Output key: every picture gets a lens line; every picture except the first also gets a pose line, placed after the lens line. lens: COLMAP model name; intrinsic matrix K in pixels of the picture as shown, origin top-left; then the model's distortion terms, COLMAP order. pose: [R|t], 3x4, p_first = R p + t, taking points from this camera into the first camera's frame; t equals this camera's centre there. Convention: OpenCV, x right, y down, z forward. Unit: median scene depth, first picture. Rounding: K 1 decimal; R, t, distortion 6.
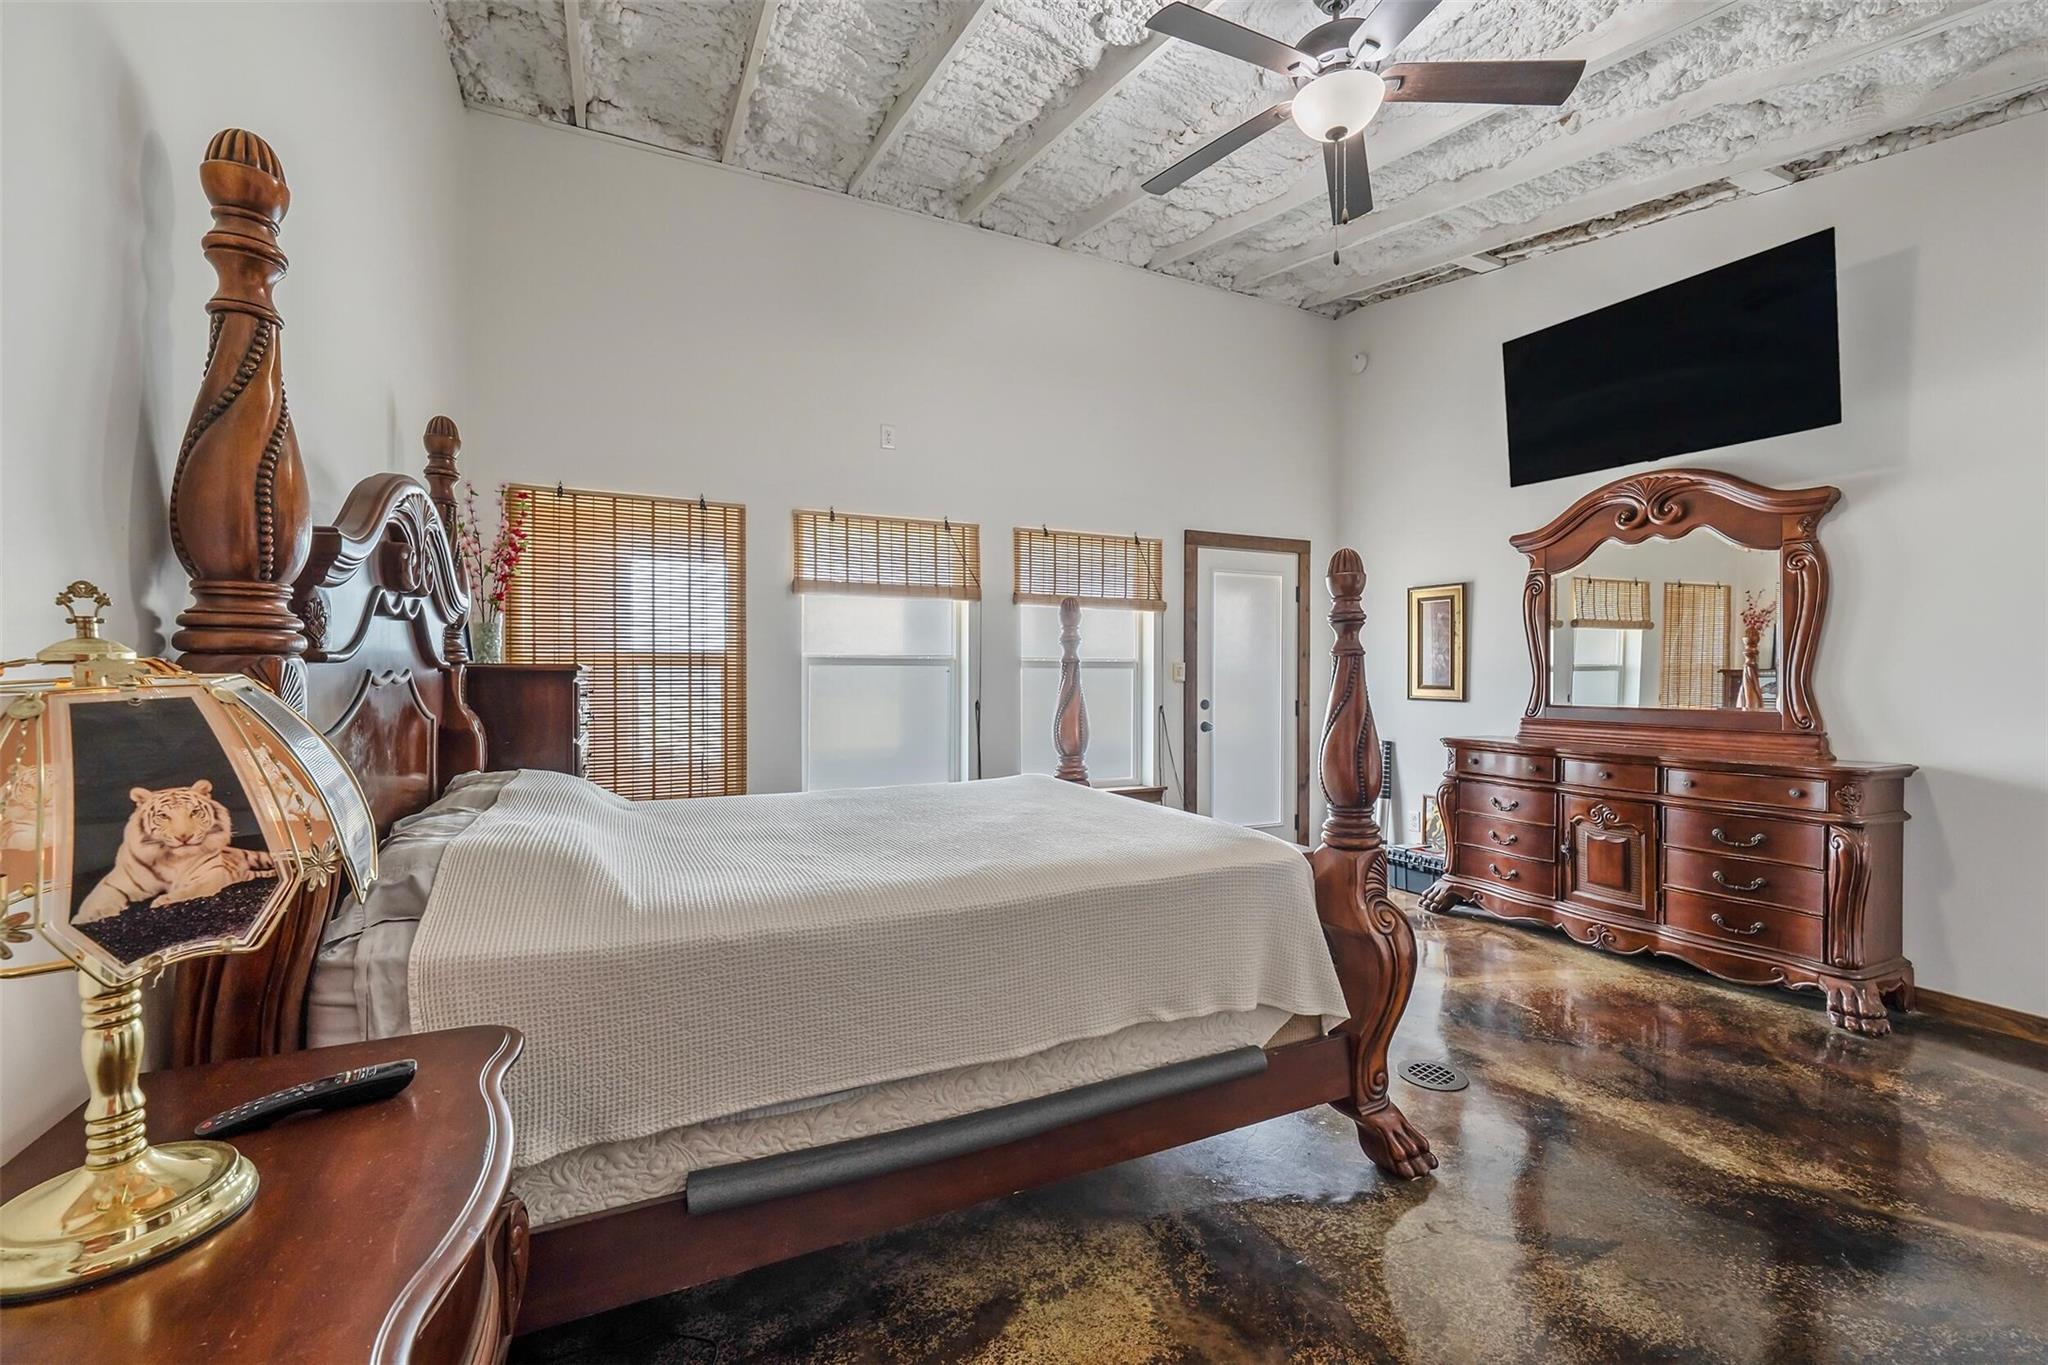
lens RADIAL K [[845.1, 0, 1024.0], [0, 845.1, 682.5], [0, 0, 1]] dist [0.002339, 0.000400]
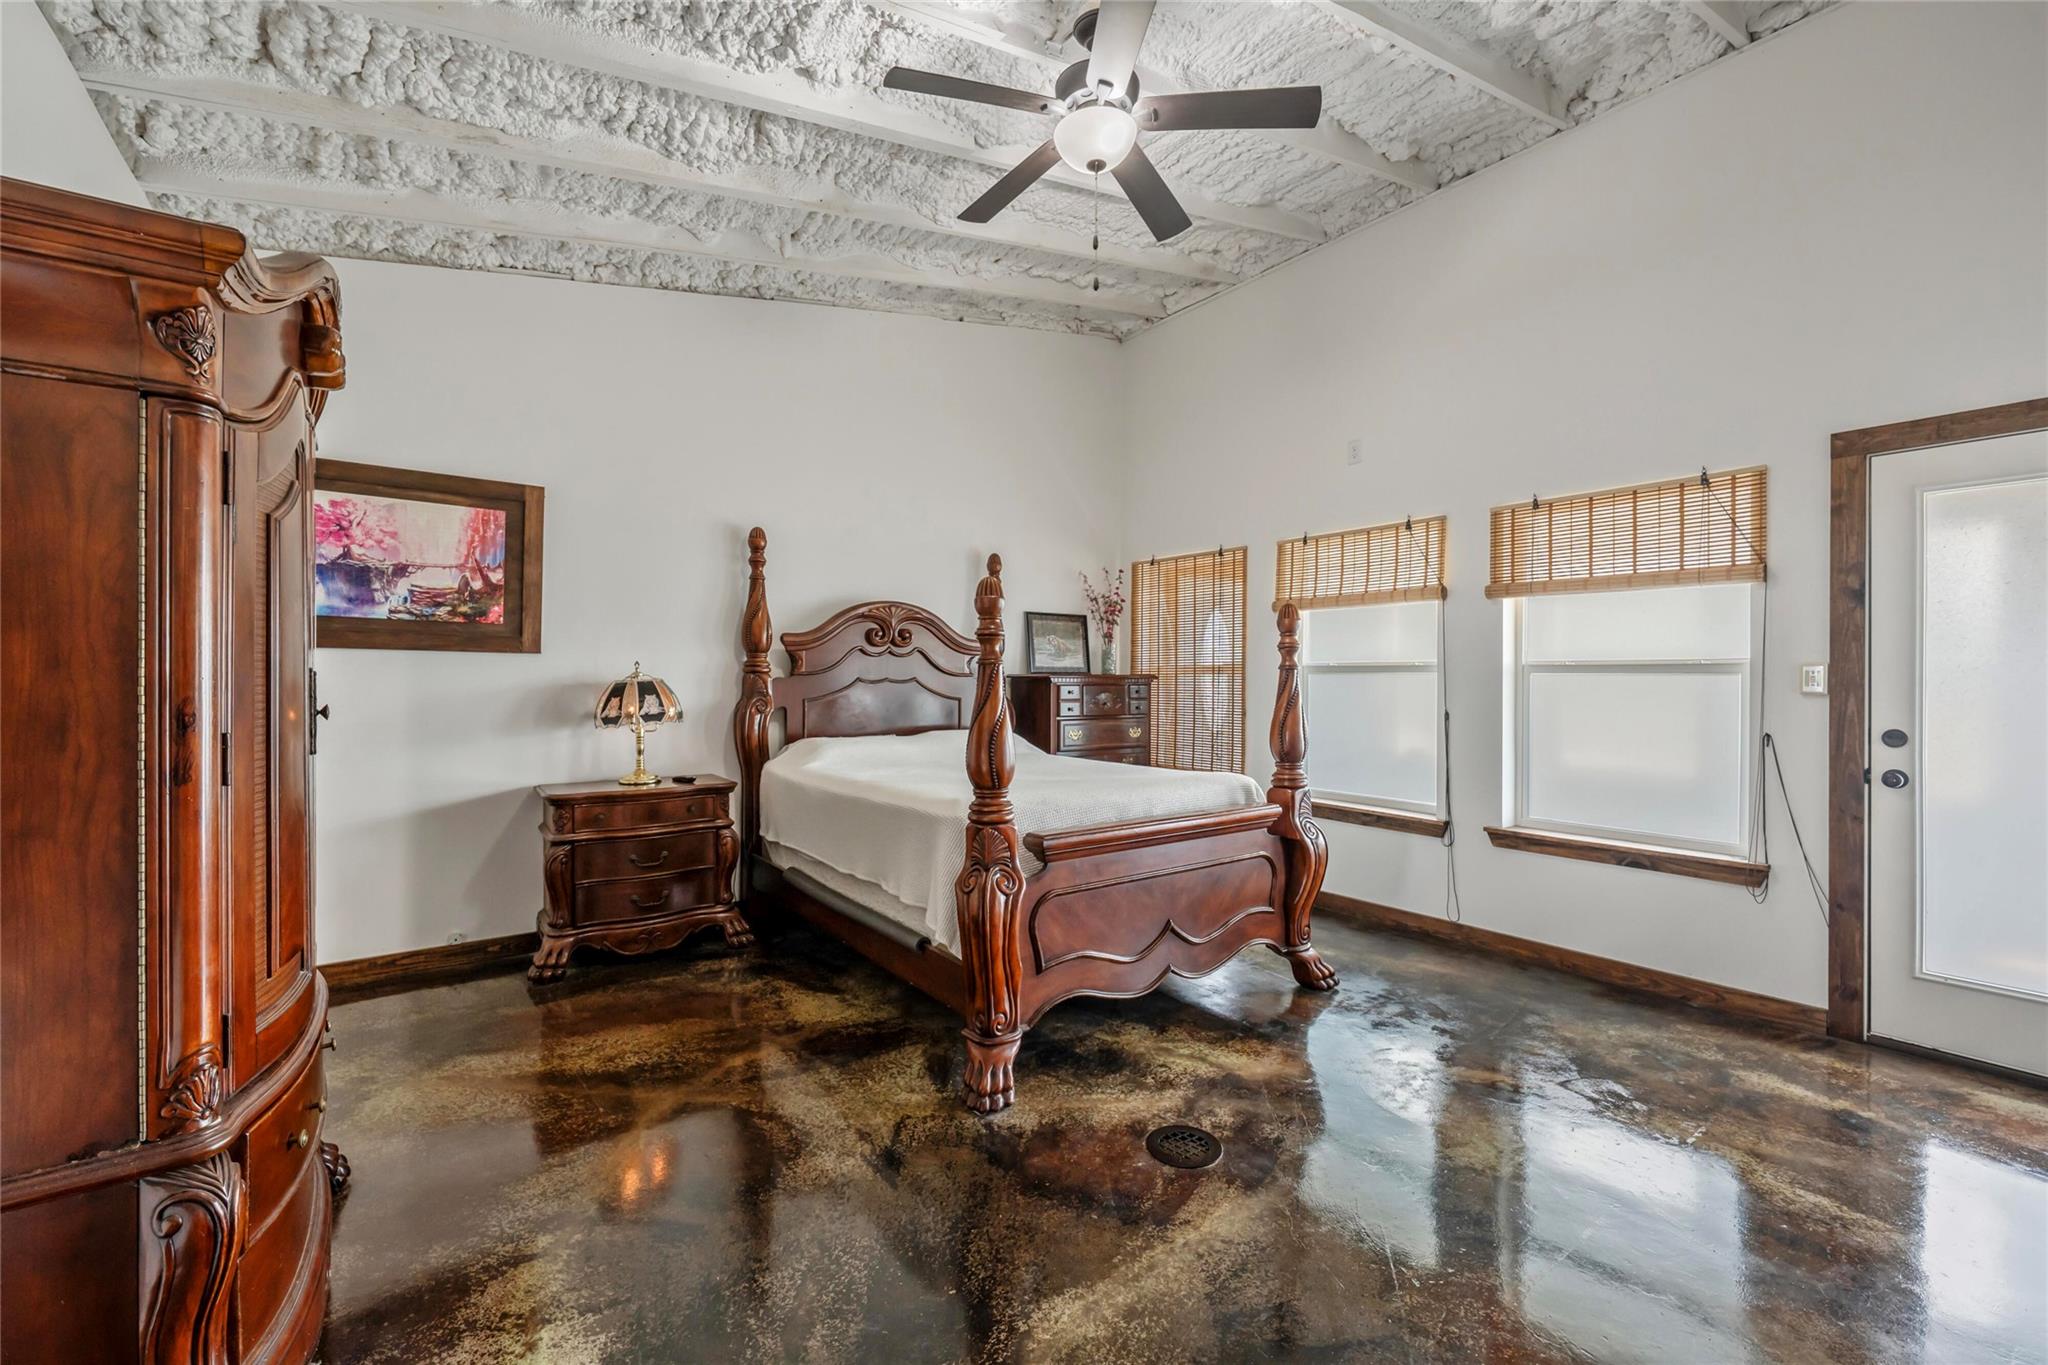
lens RADIAL K [[845.1, 0, 1024.0], [0, 845.1, 682.5], [0, 0, 1]] dist [0.002339, 0.000400]
pose [[0.184131, 0.004879, -0.982890, 0.858486], [-0.015436, 0.999879, 0.002071, -0.003369], [0.982781, 0.014790, 0.184184, 0.449061]]
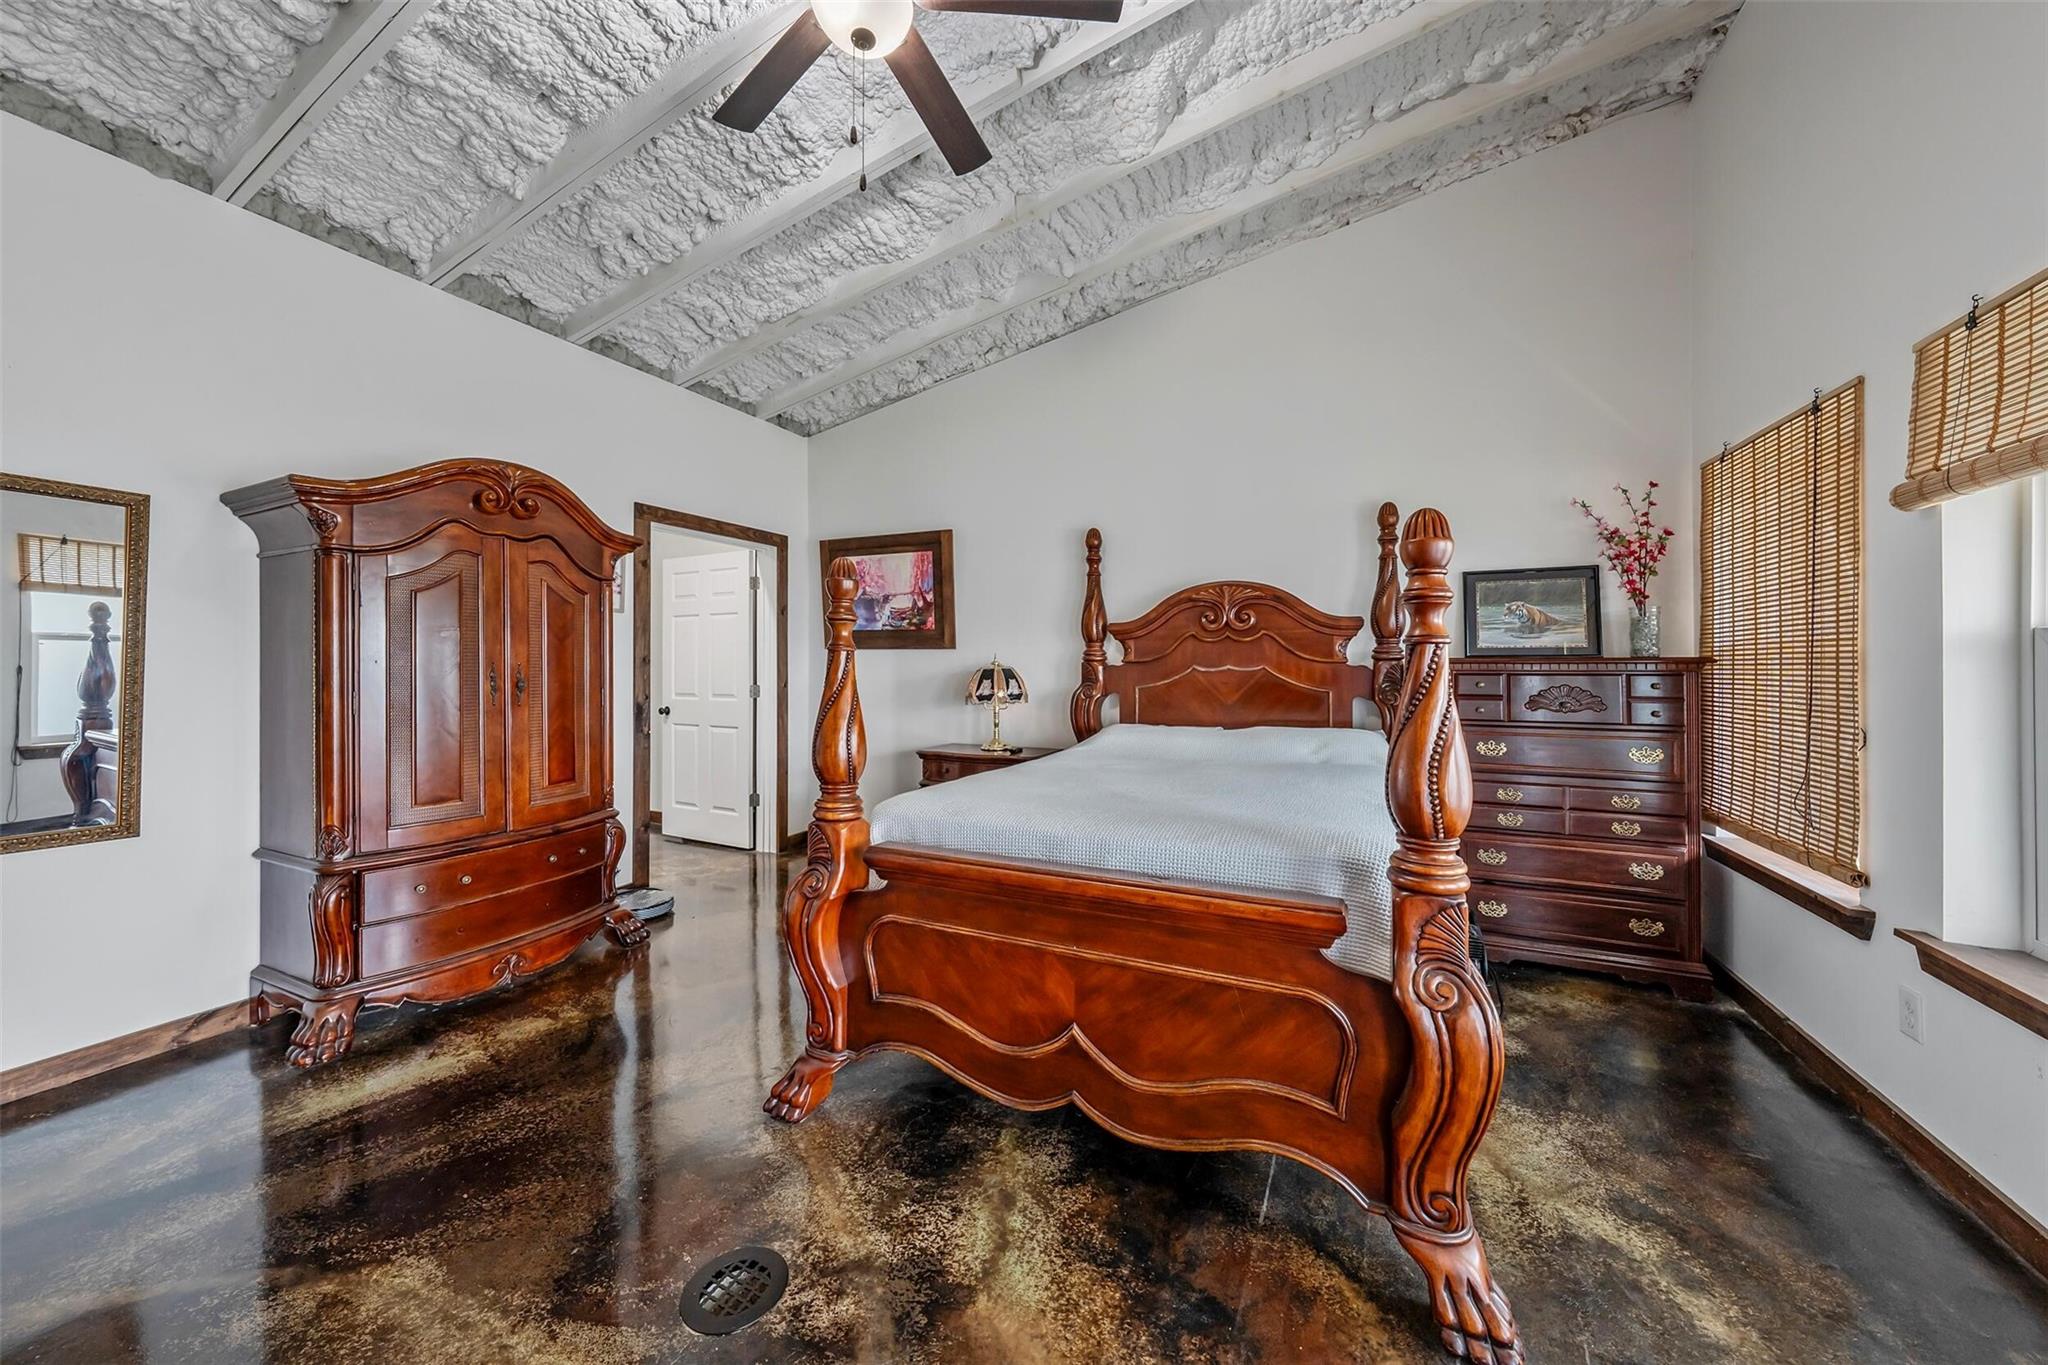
lens RADIAL K [[708.3, 0, 1020.1], [0, 708.3, 667.6], [0, 0, 1]] dist [-0.001877, -0.000095]
pose [[-0.779612, 0.004671, -0.626245, 0.430522], [-0.005463, 0.999883, 0.014259, -0.012800], [0.626239, 0.014537, -0.779496, 1.030059]]
